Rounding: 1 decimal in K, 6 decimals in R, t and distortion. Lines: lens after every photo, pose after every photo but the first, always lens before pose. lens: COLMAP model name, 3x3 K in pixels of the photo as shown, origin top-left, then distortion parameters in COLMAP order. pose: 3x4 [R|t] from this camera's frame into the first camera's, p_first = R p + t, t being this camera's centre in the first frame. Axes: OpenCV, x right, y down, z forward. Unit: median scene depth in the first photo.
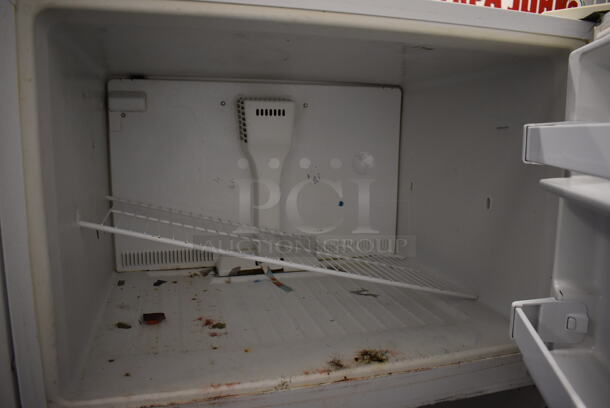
lens RADIAL K [[469.7, 0, 305.0], [0, 469.7, 204.0], [0, 0, 1]] dist [-0.099582, -0.002004]
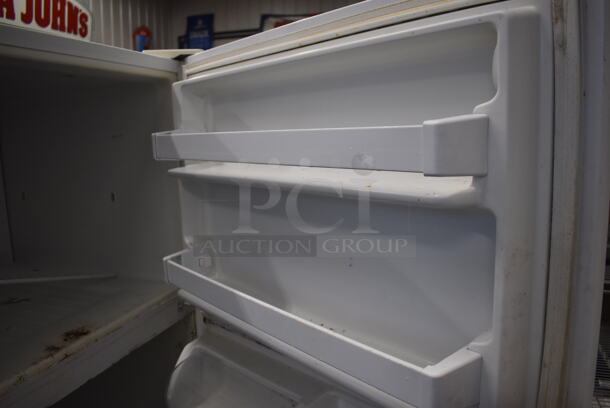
lens RADIAL K [[471.9, 0, 305.0], [0, 471.9, 204.0], [0, 0, 1]] dist [-0.007313, -0.005299]
pose [[0.548401, -0.150538, 0.822554, -0.488815], [0.170024, 0.983188, 0.066580, 0.026873], [-0.818748, 0.103341, 0.564777, -0.189467]]
